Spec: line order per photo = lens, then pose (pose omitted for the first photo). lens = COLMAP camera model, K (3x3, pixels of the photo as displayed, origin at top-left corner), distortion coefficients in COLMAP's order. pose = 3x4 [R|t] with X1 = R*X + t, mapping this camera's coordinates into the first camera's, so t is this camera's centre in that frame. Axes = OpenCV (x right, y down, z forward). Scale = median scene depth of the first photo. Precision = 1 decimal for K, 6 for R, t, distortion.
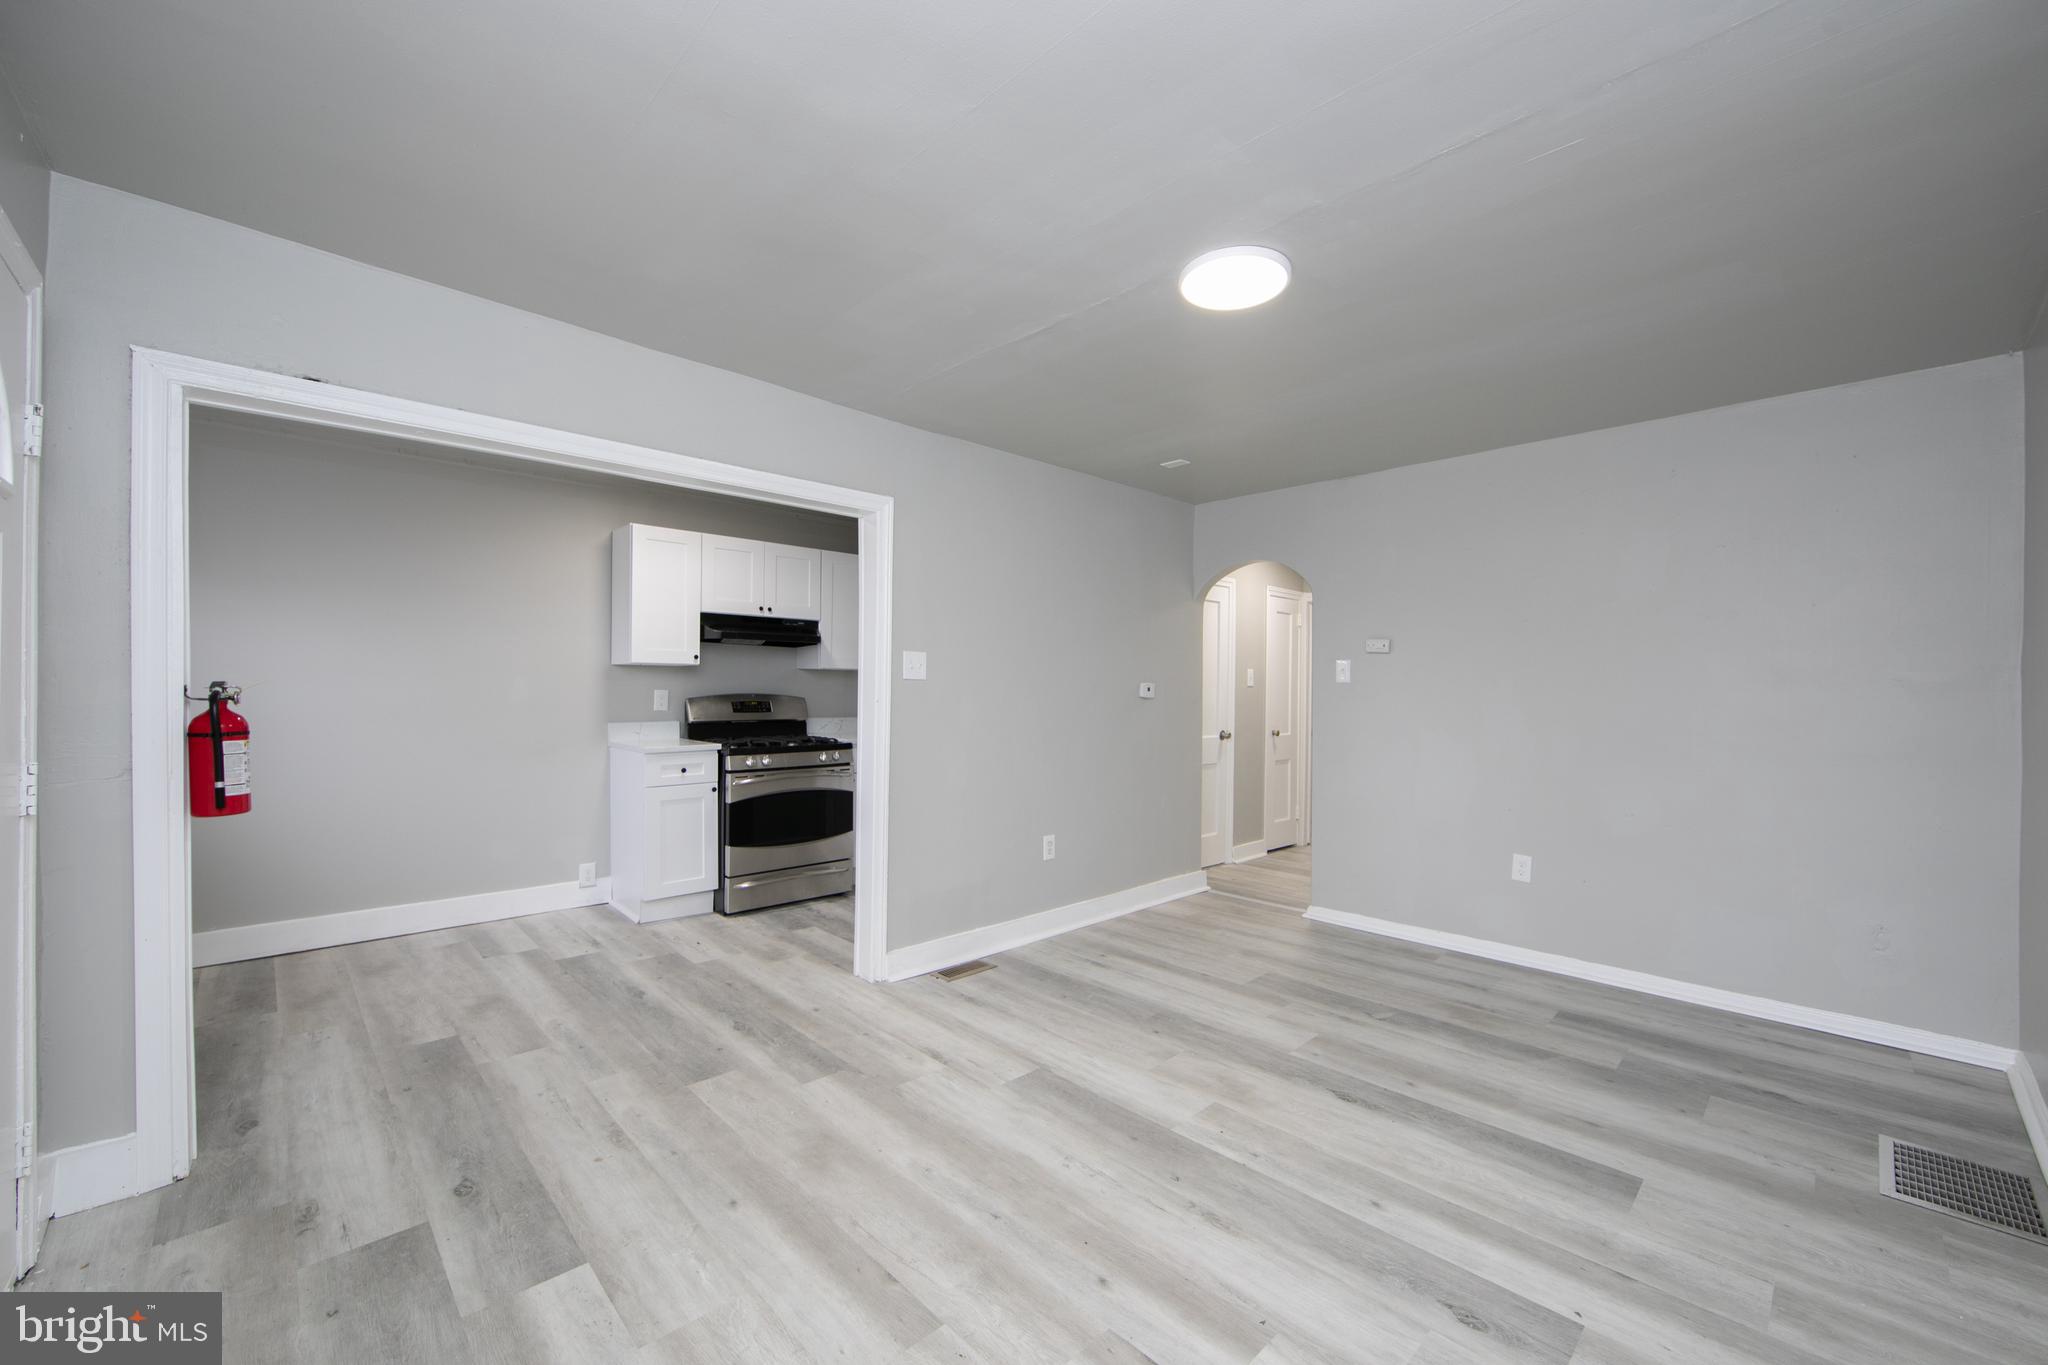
lens RADIAL K [[803.8, 0, 1035.2], [0, 803.8, 689.9], [0, 0, 1]] dist [-0.017456, 0.002890]
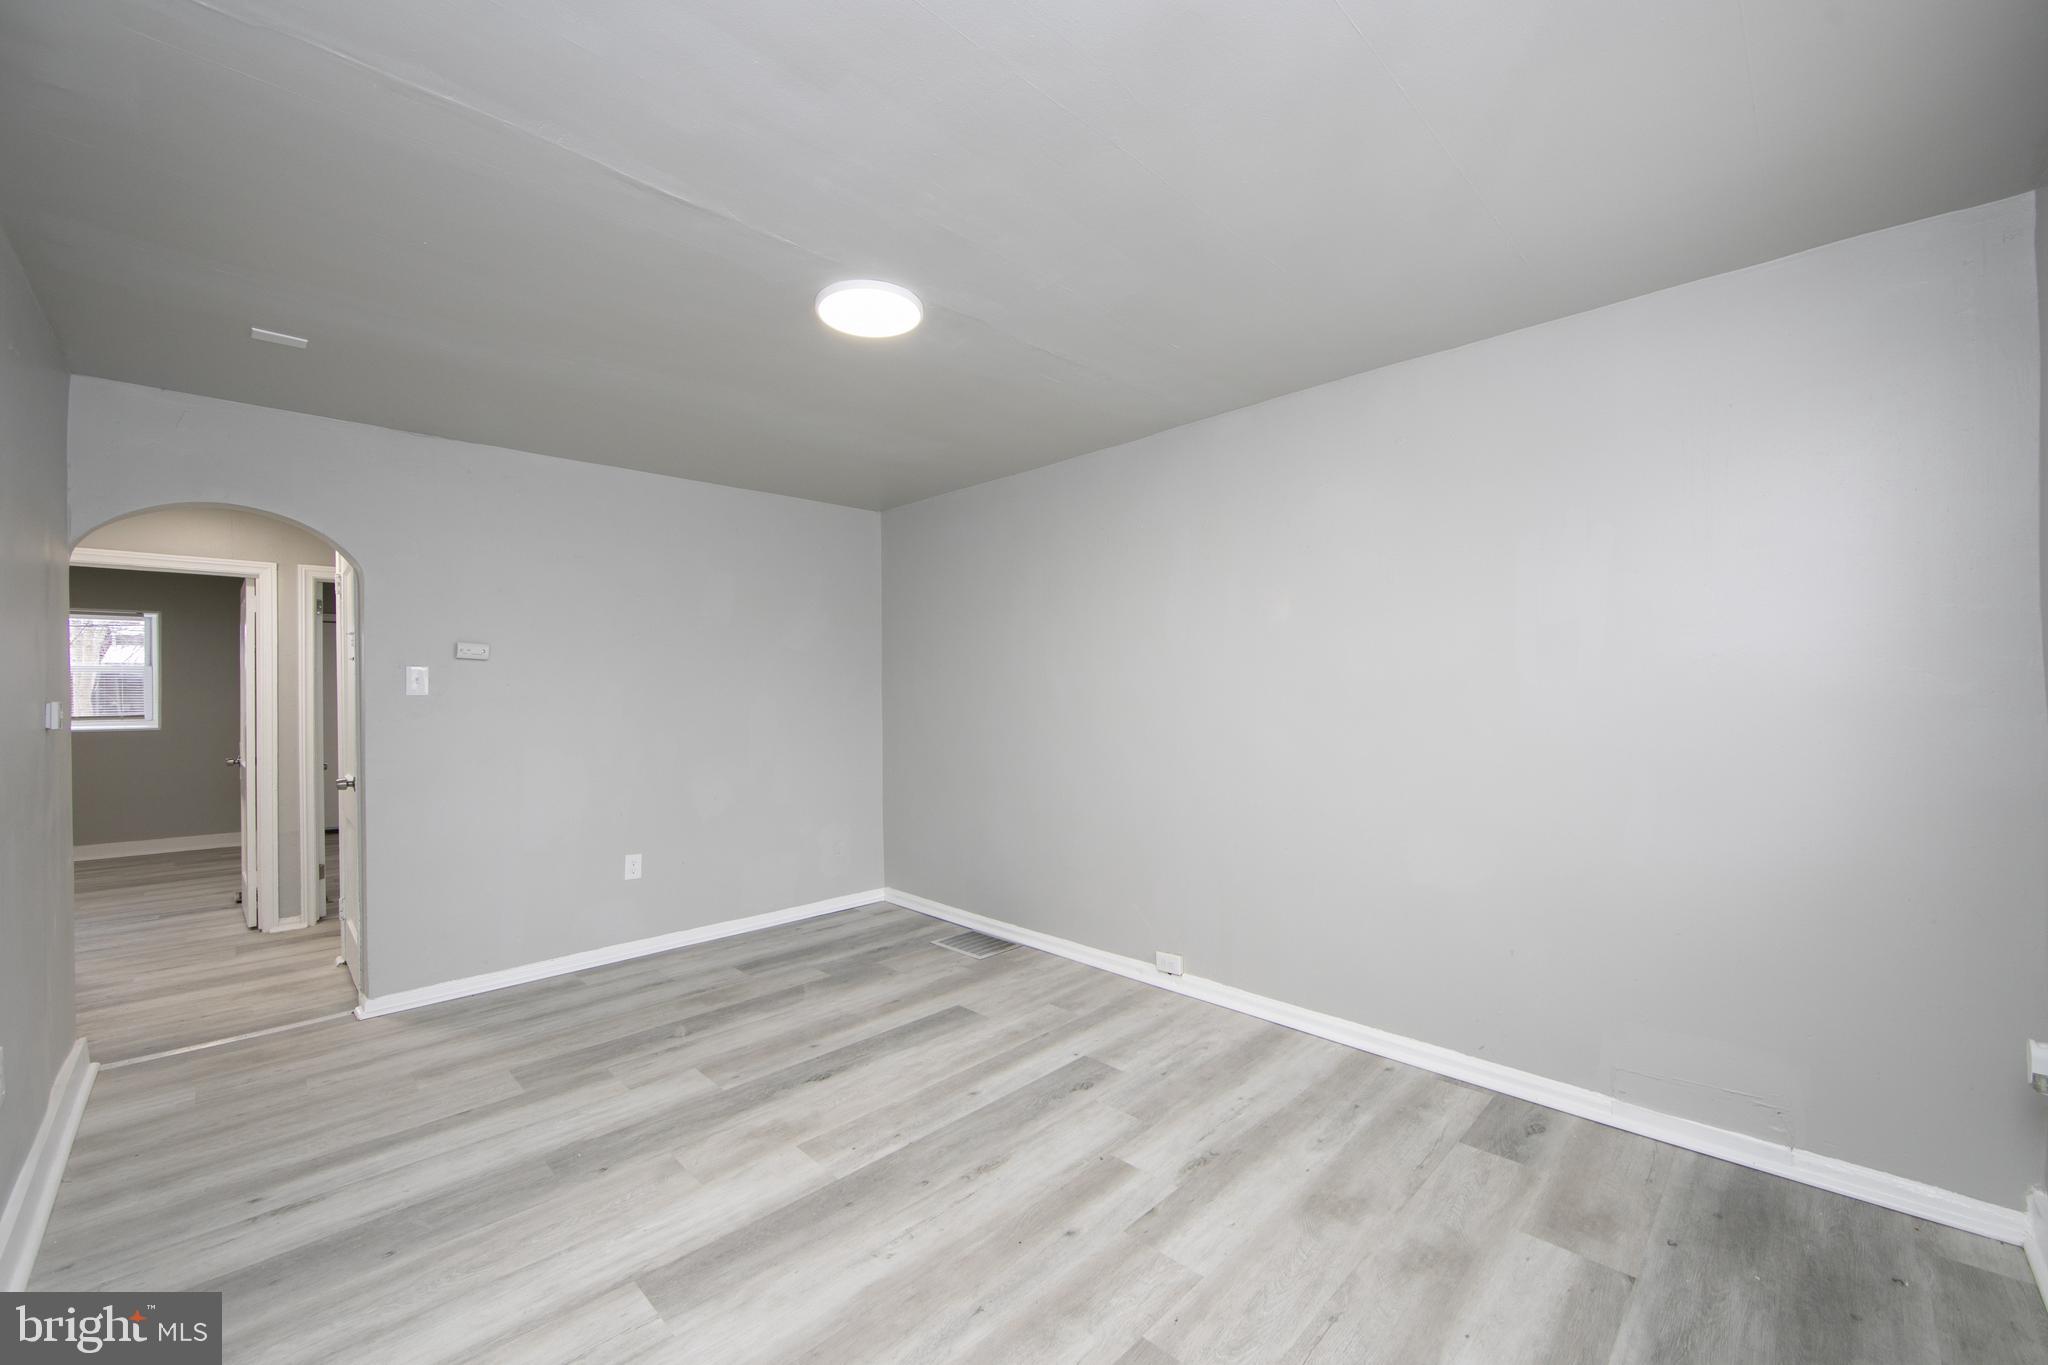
lens RADIAL K [[810.5, 0, 1029.1], [0, 810.5, 685.2], [0, 0, 1]] dist [-0.011408, 0.002454]
pose [[-0.011583, -0.004600, 0.999922, -0.571528], [0.011407, 0.999924, 0.004732, -0.022258], [-0.999868, 0.011461, -0.011530, 0.575265]]
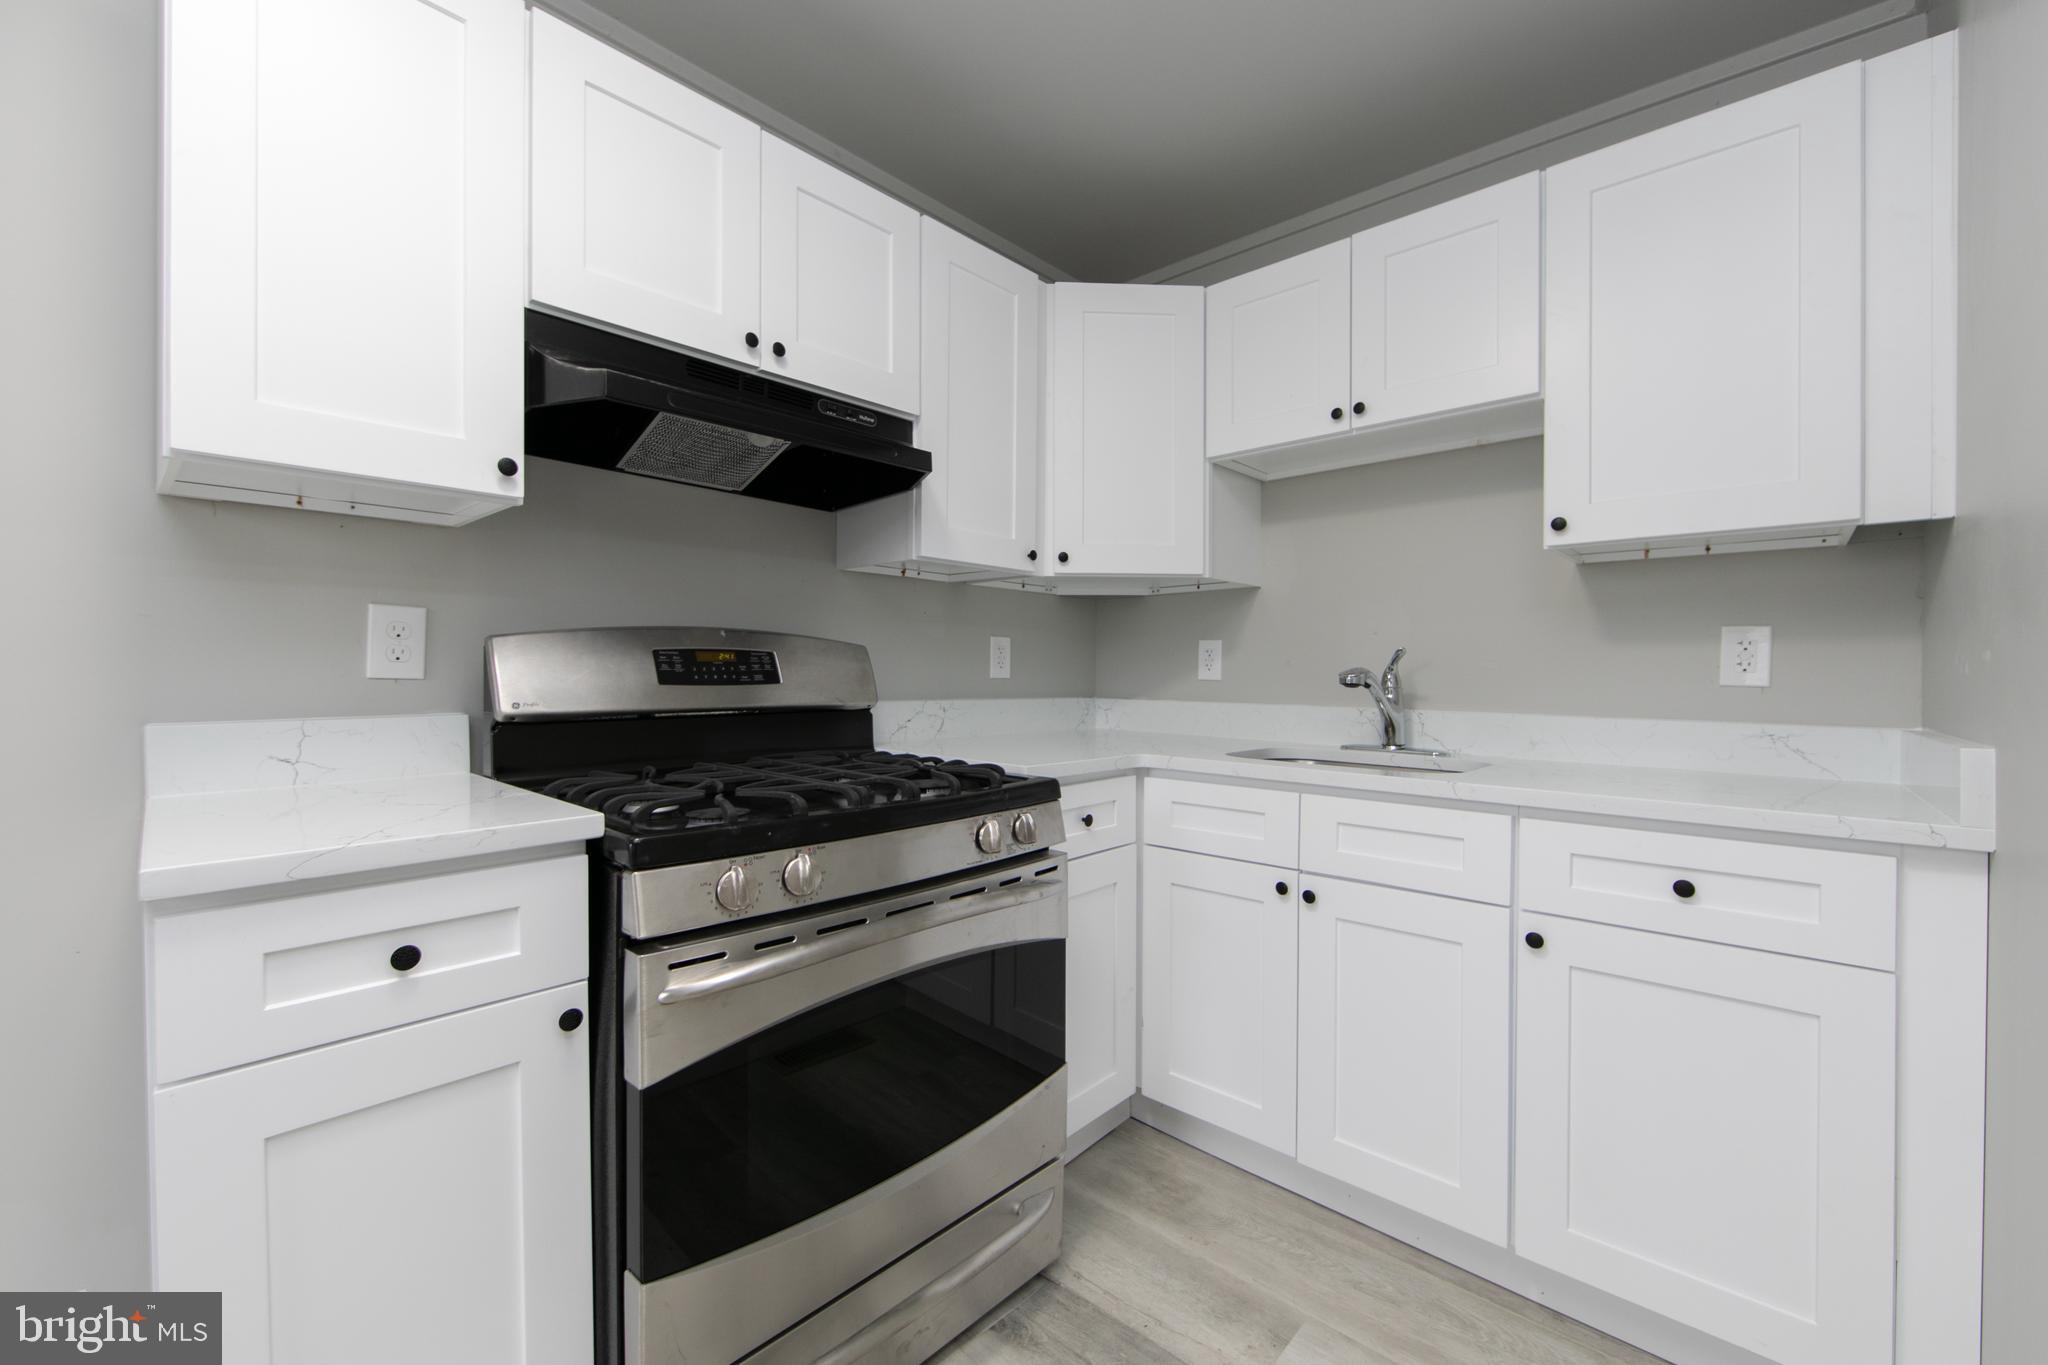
lens RADIAL K [[828.4, 0, 1022.7], [0, 828.4, 677.1], [0, 0, 1]] dist [-0.003242, -0.000547]
pose [[0.998468, -0.007323, 0.054837, -0.399212], [0.007433, 0.999971, -0.001810, 0.042924], [-0.054822, 0.002215, 0.998494, 1.059382]]
